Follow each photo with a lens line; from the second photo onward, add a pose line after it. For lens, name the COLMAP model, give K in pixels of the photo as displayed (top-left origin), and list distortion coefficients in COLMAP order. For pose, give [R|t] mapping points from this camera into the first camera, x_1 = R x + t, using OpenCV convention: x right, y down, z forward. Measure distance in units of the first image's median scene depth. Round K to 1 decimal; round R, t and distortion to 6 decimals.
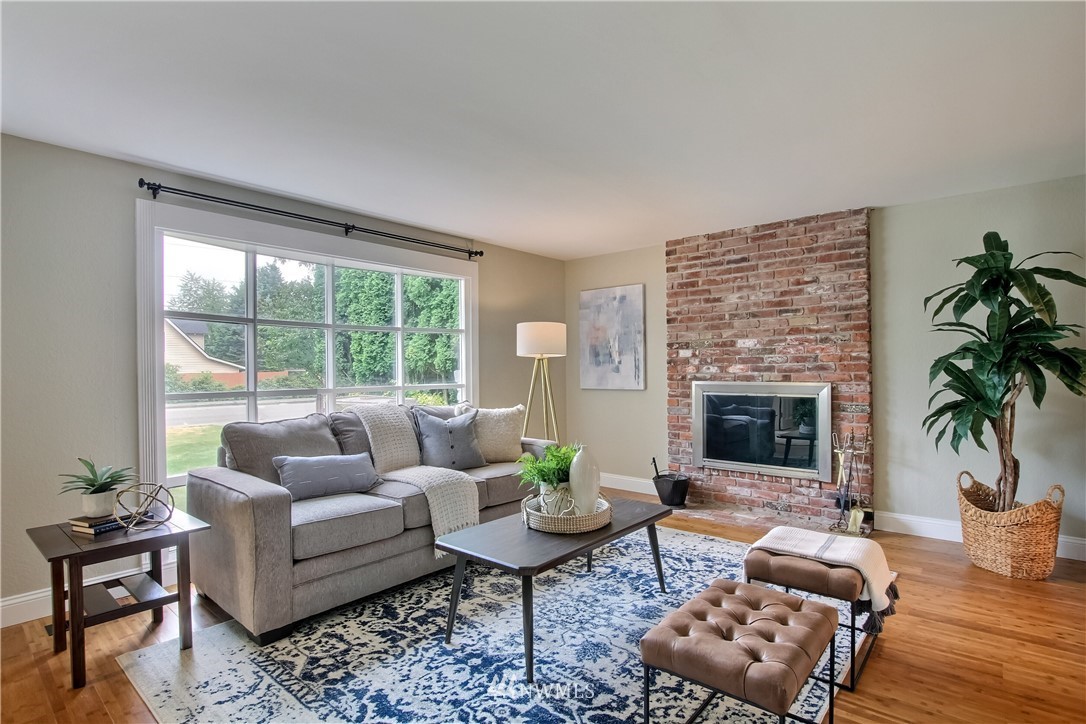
lens RADIAL K [[539.2, 0, 549.5], [0, 539.2, 369.4], [0, 0, 1]] dist [-0.027959, 0.001832]
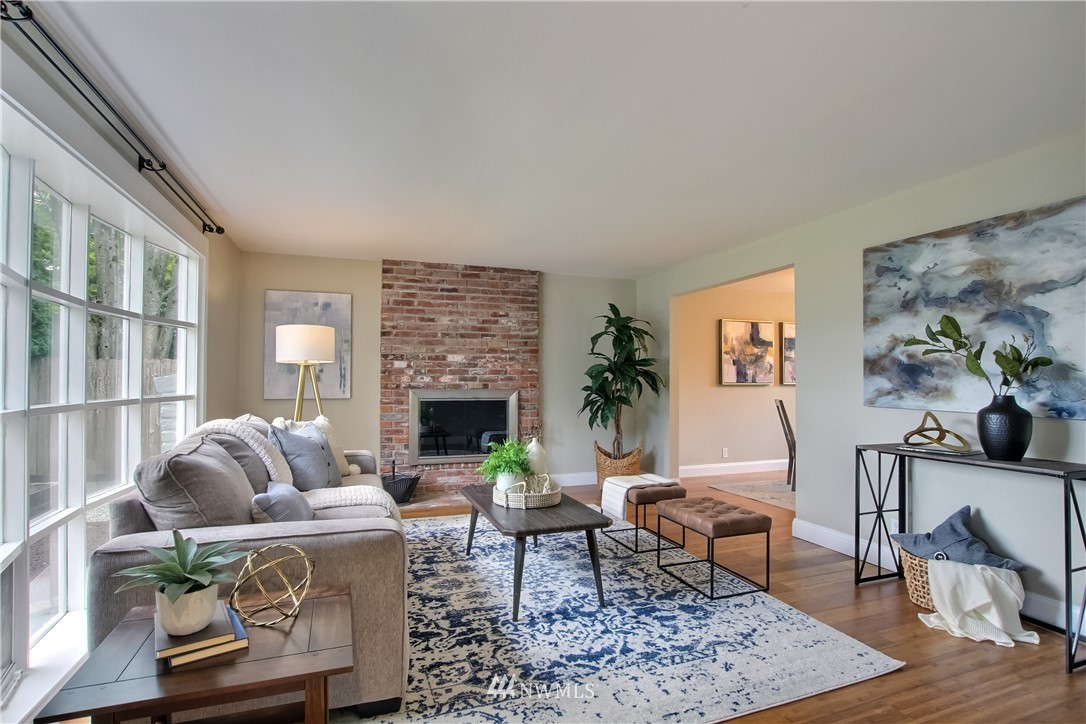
lens RADIAL K [[539.2, 0, 549.5], [0, 539.2, 369.4], [0, 0, 1]] dist [-0.027959, 0.001832]
pose [[0.494119, 0.025185, 0.869029, -0.625104], [-0.006199, 0.999657, -0.025446, 0.007827], [-0.869372, 0.007186, 0.494106, 0.209449]]
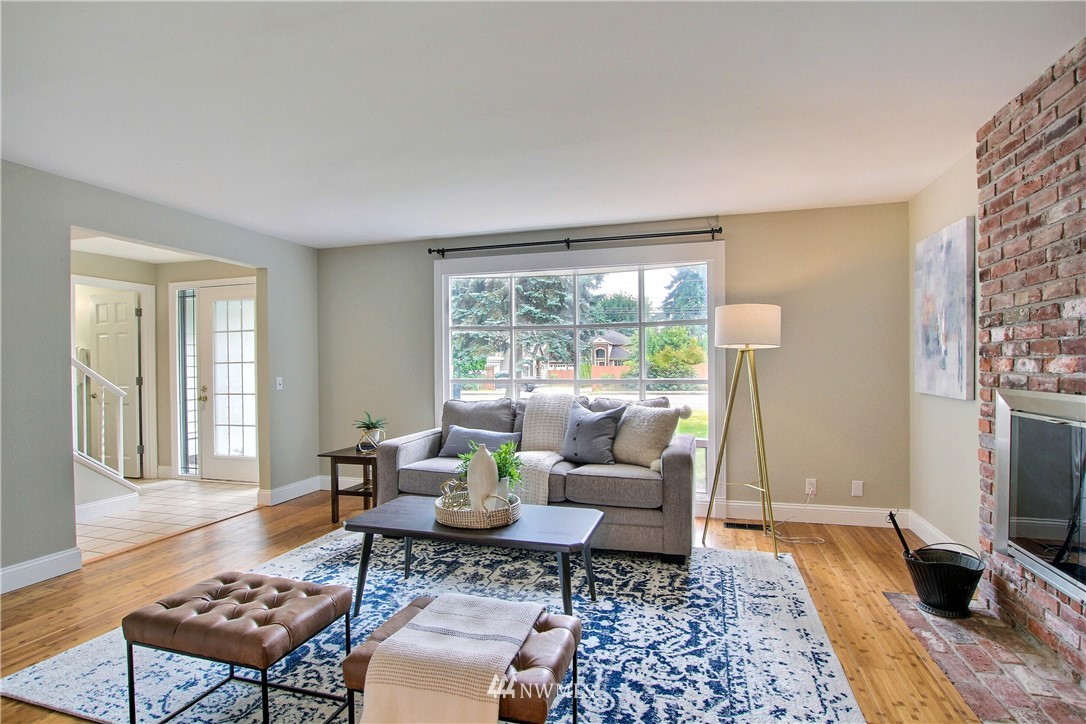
lens RADIAL K [[539.2, 0, 549.5], [0, 539.2, 369.4], [0, 0, 1]] dist [-0.027959, 0.001832]
pose [[0.404550, 0.014326, -0.914404, 0.614780], [0.002837, 0.999853, 0.016920, -0.006739], [0.914512, -0.009440, 0.404449, 0.437310]]
